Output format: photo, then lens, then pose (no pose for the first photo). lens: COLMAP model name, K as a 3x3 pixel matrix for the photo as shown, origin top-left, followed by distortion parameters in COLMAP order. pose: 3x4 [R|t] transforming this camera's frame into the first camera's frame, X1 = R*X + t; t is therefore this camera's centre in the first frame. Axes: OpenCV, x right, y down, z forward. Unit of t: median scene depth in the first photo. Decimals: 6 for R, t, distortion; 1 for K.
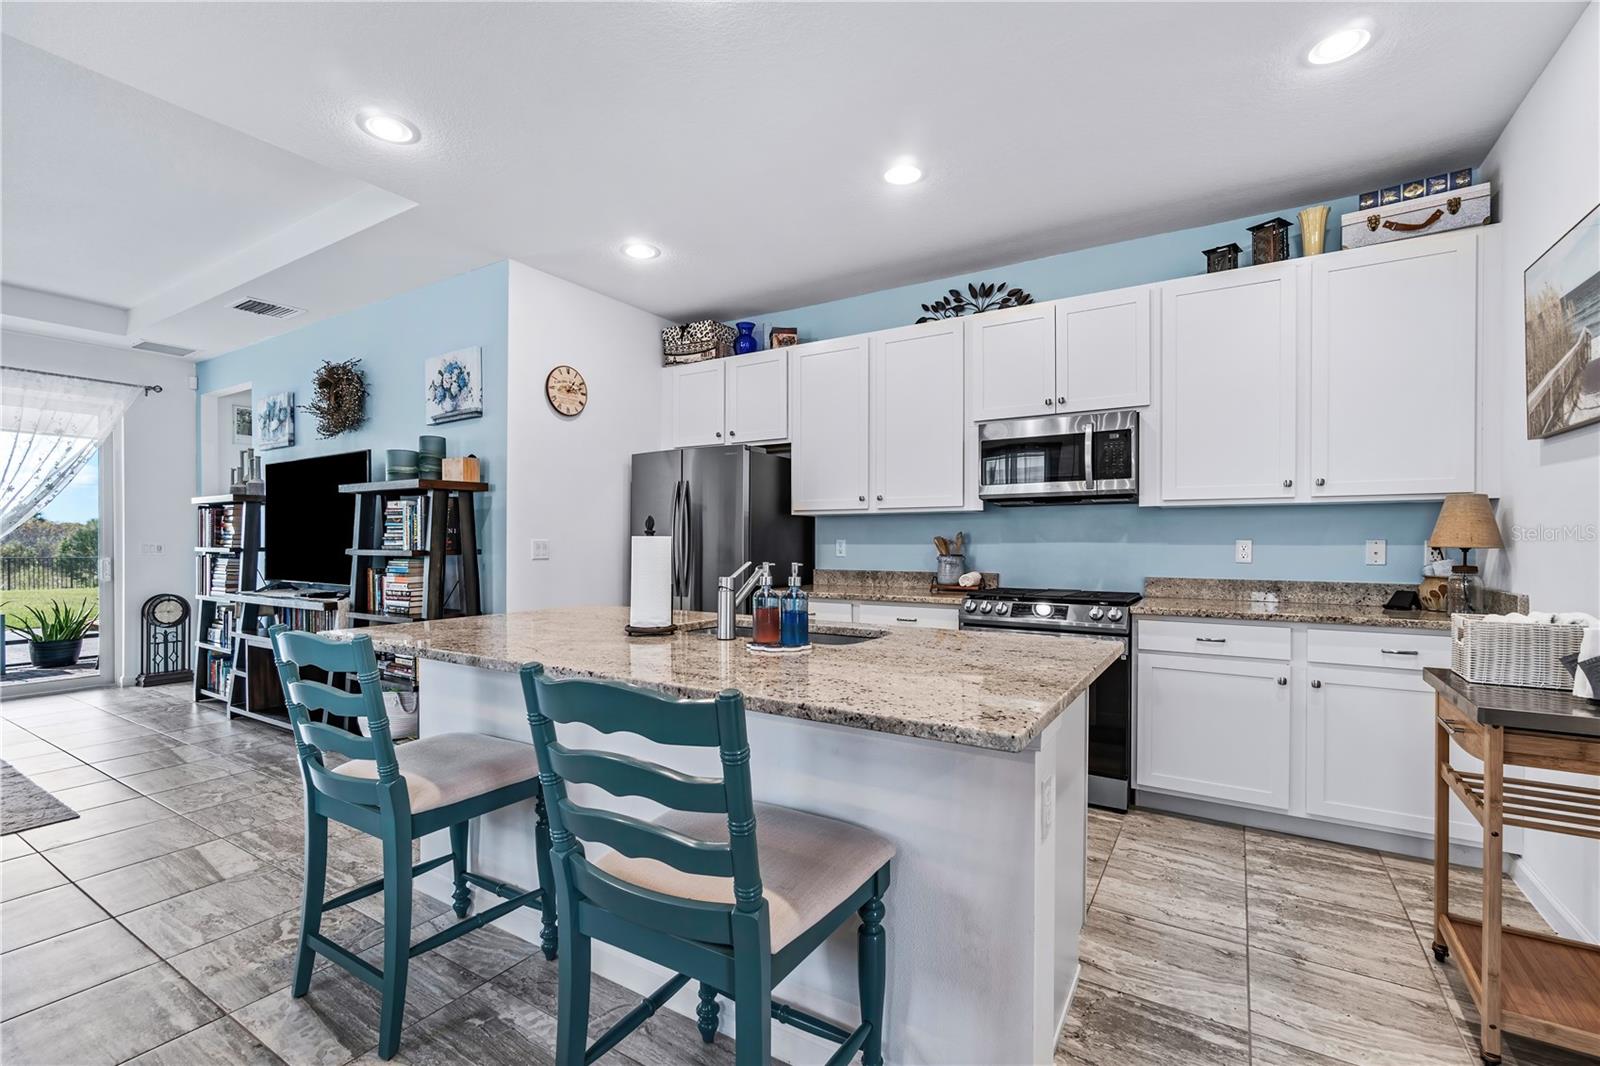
lens RADIAL K [[704.6, 0, 784.2], [0, 704.6, 543.5], [0, 0, 1]] dist [-0.001764, -0.000270]
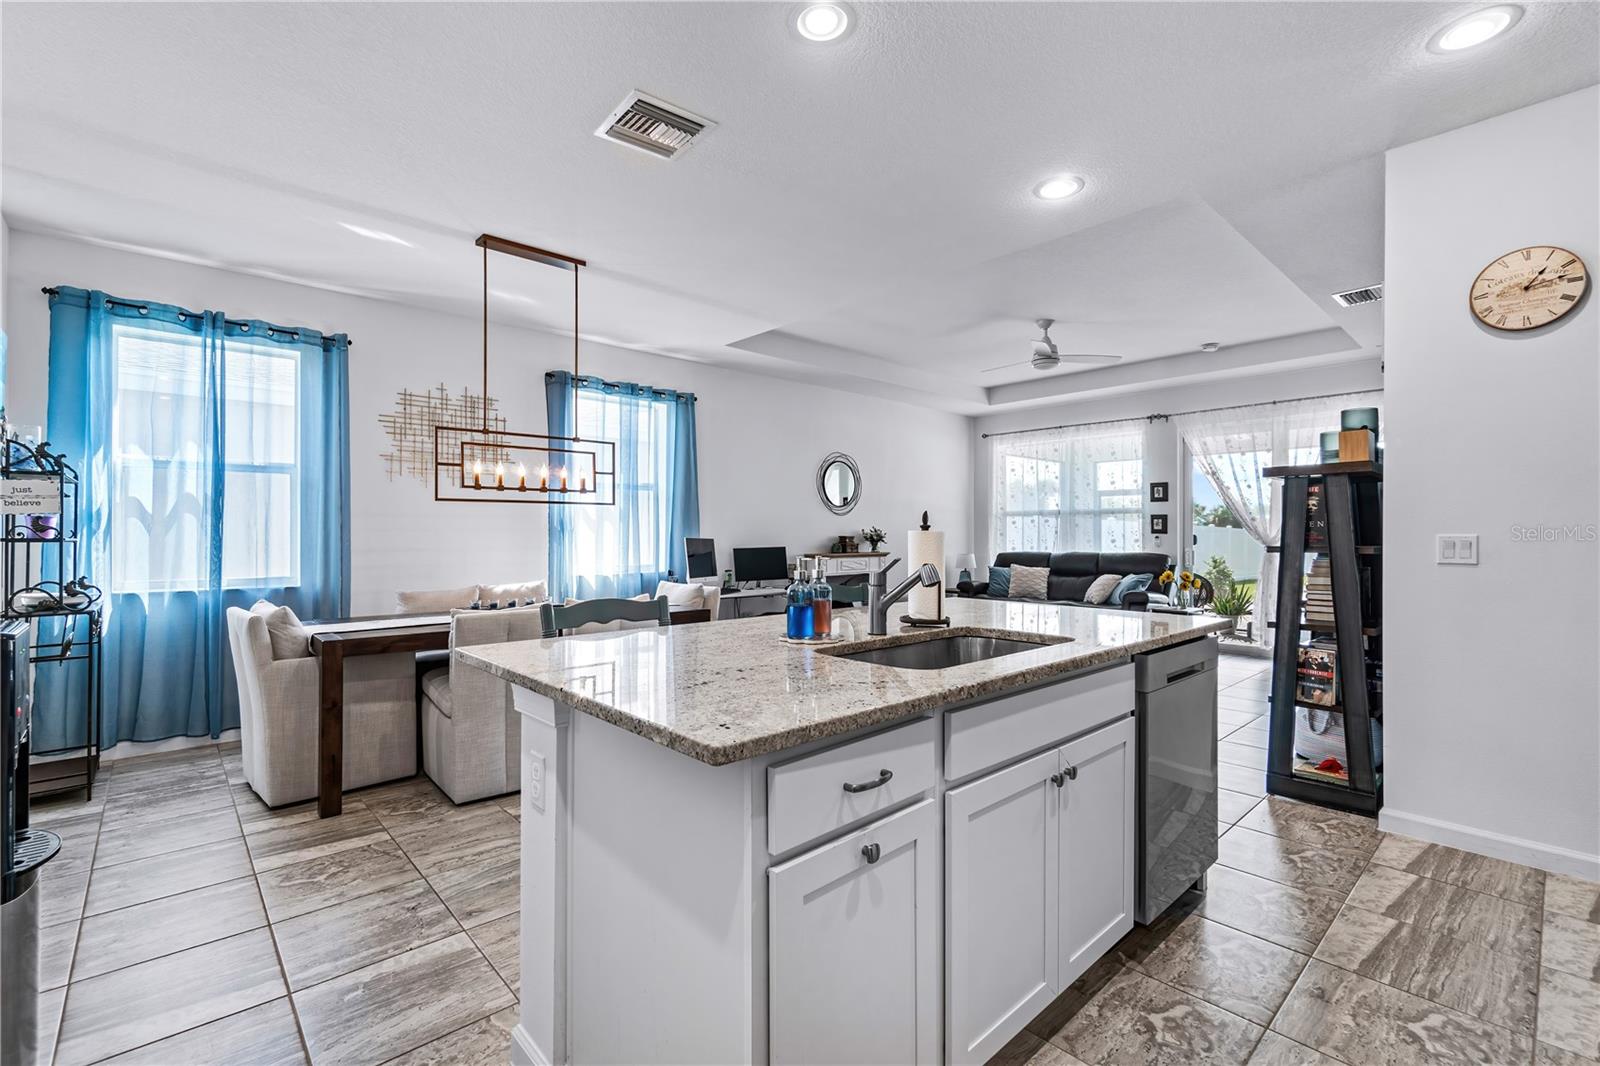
lens RADIAL K [[697.7, 0, 785.4], [0, 697.7, 533.9], [0, 0, 1]] dist [-0.016189, -0.000108]
pose [[-0.267252, -0.001738, -0.963625, 0.447130], [-0.005133, 0.999987, -0.000380, -0.002280], [0.963613, 0.004844, -0.267257, 0.567926]]
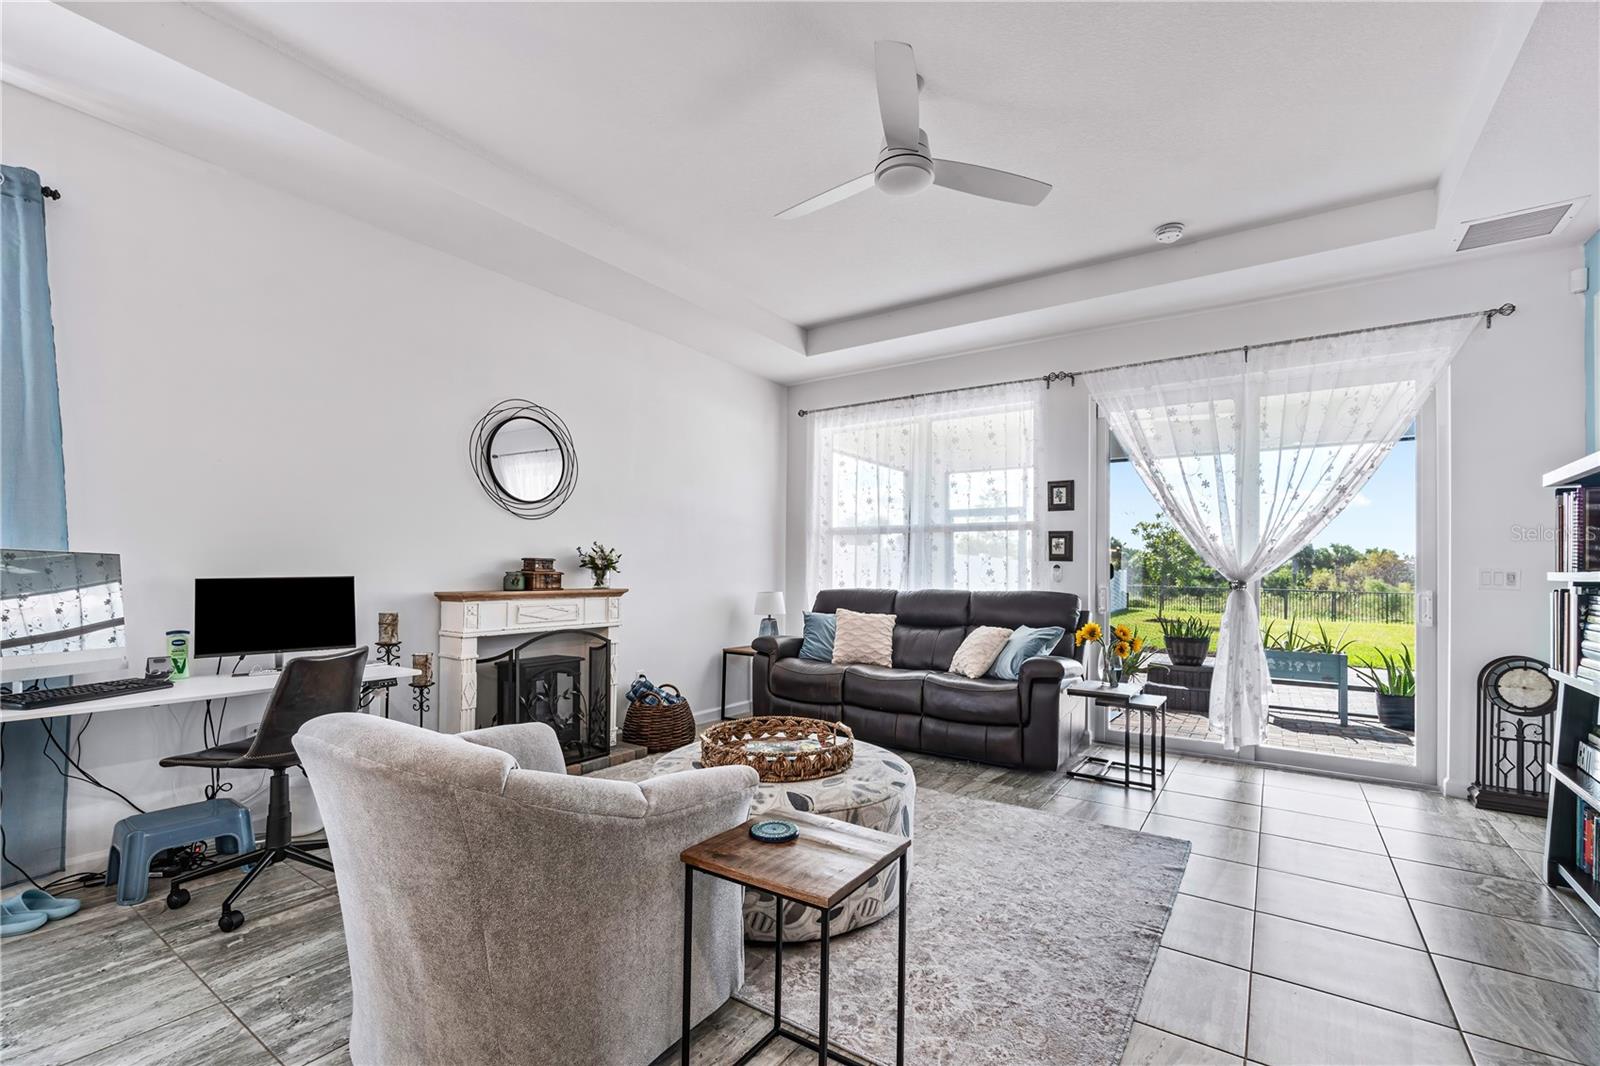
lens RADIAL K [[686.7, 0, 790.2], [0, 686.7, 563.0], [0, 0, 1]] dist [-0.000473, 0.000286]
pose [[-0.041718, -0.013046, -0.999044, -0.427466], [-0.013924, 0.999825, -0.012474, 0.015477], [0.999032, 0.013390, -0.041892, 0.625356]]
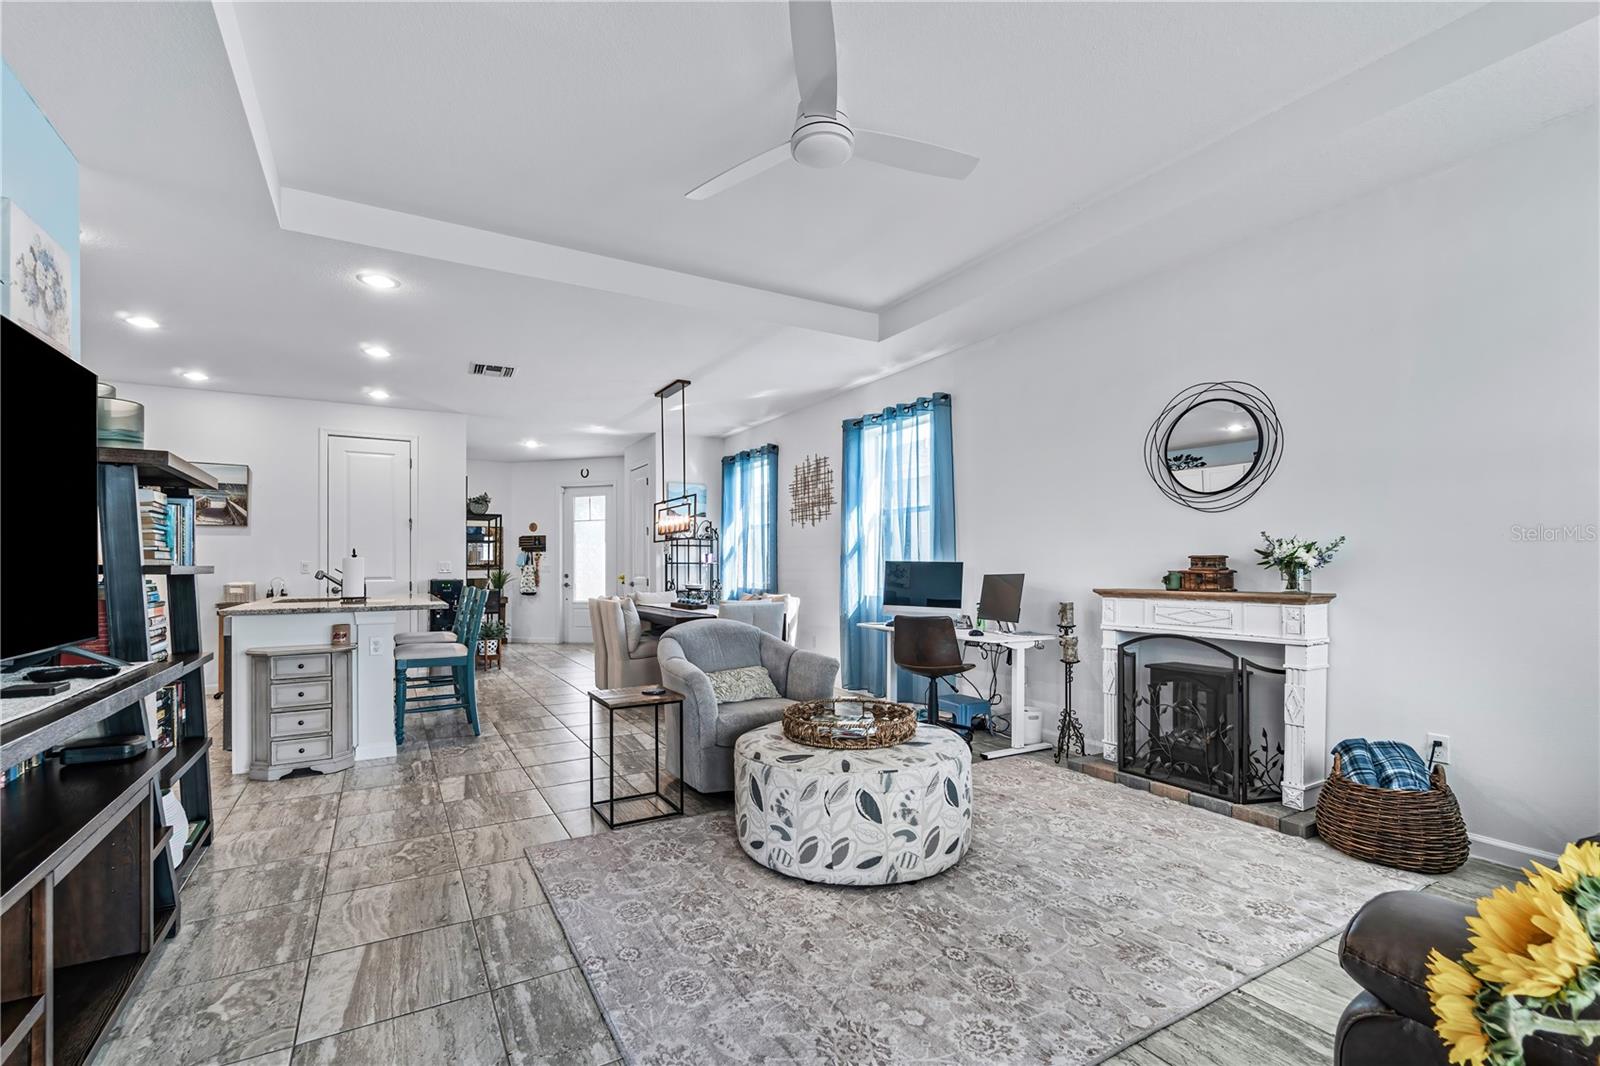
lens RADIAL K [[696.8, 0, 795.1], [0, 696.8, 558.2], [0, 0, 1]] dist [-0.003222, -0.000196]
pose [[-0.889977, 0.007864, 0.455938, -1.315591], [0.006483, 0.999968, -0.004593, 0.005937], [-0.455960, -0.001132, -0.890000, 1.247661]]
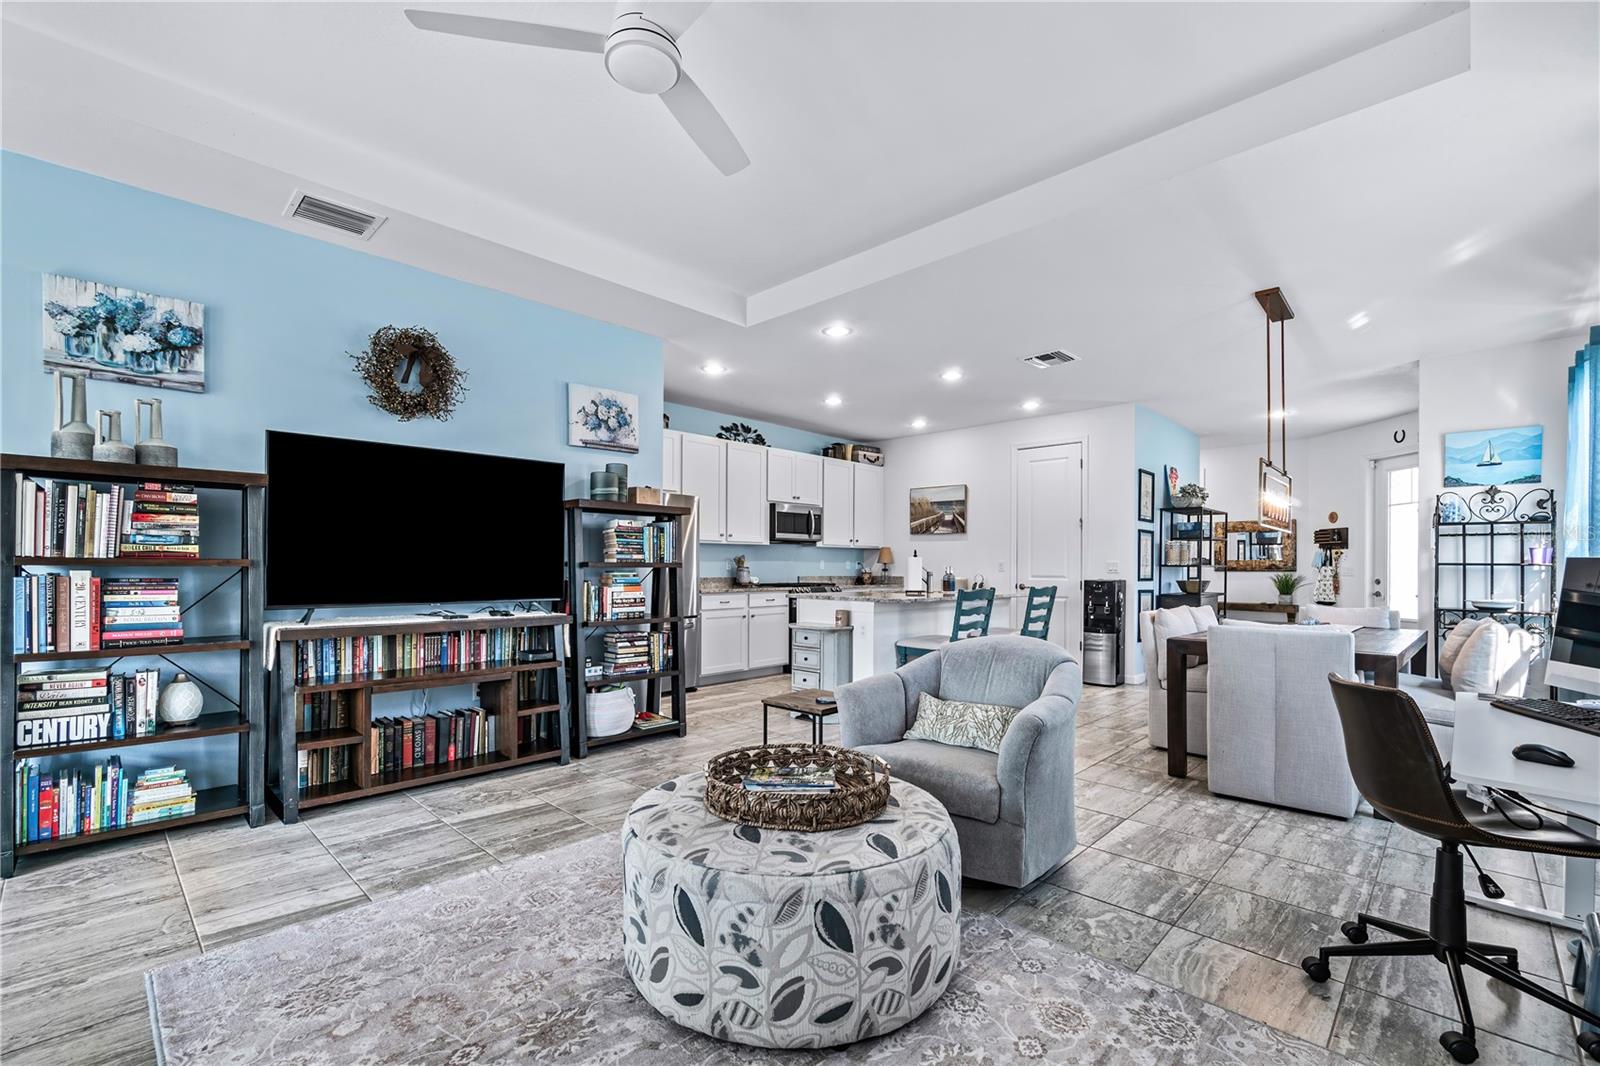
lens RADIAL K [[693.1, 0, 797.1], [0, 693.1, 567.8], [0, 0, 1]] dist [-0.002909, -0.000322]
pose [[0.201917, -0.001691, 0.979401, -1.525430], [-0.000560, 0.999998, 0.001842, 0.013979], [-0.979403, -0.000920, 0.201915, 0.481842]]
